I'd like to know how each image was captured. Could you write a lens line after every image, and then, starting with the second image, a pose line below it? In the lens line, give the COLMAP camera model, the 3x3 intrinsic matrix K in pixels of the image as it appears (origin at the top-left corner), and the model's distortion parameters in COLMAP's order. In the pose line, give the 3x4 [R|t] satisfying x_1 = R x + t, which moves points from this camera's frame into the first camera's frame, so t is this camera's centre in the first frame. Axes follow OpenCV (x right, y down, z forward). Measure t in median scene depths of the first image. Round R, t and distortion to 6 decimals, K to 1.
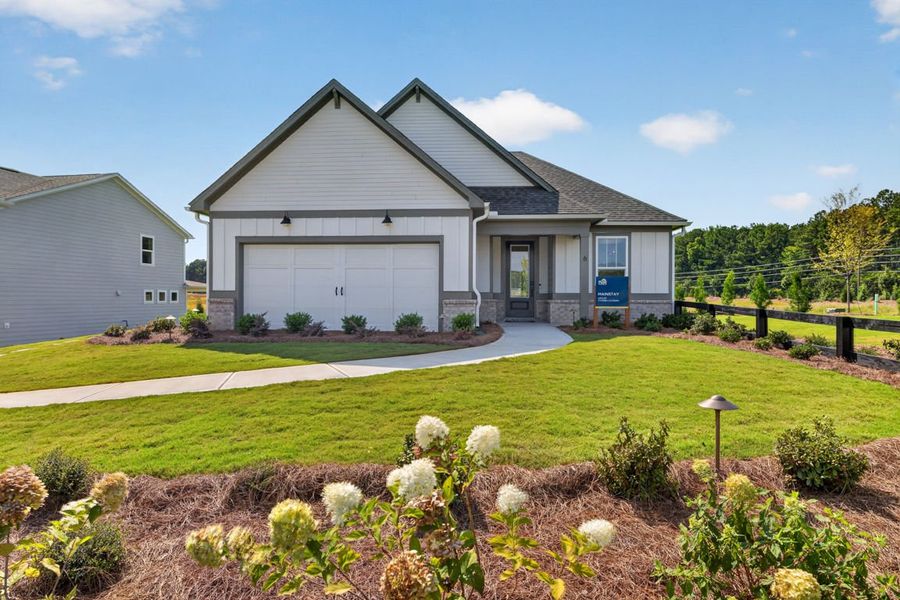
lens RADIAL K [[524.1, 0, 448.5], [0, 524.1, 295.9], [0, 0, 1]] dist [0.001345, 0.000479]
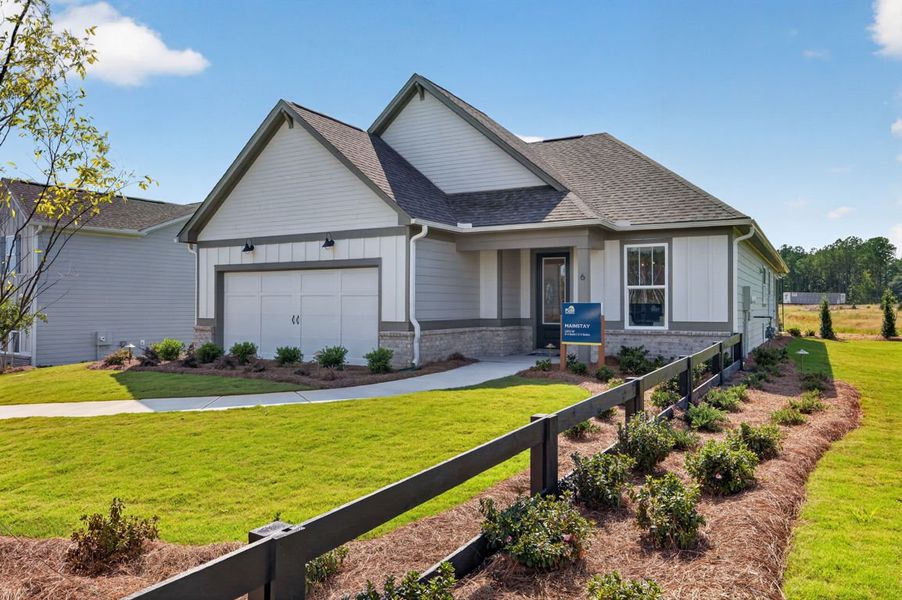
lens RADIAL K [[660.0, 0, 441.0], [0, 660.0, 285.2], [0, 0, 1]] dist [0.000968, 0.000799]
pose [[0.895829, -0.017629, -0.444048, 0.548945], [0.003608, 0.999468, -0.032400, -0.031683], [0.444383, 0.027423, 0.895417, 0.050286]]
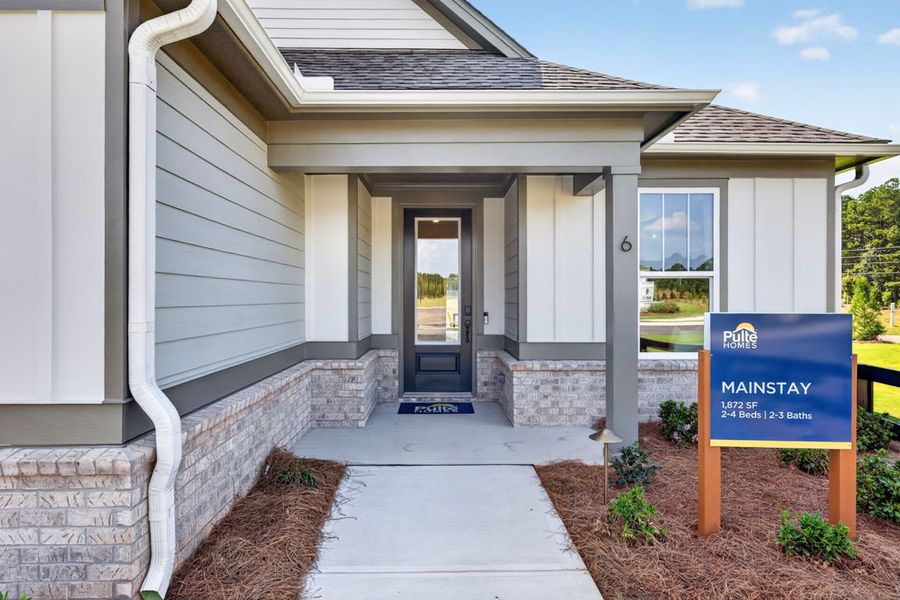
lens RADIAL K [[524.1, 0, 448.5], [0, 524.1, 295.9], [0, 0, 1]] dist [0.001345, 0.000479]
pose [[0.995892, -0.003776, 0.090469, 0.138995], [0.003936, 0.999991, -0.001591, -0.044620], [-0.090462, 0.001940, 0.995898, 0.764110]]
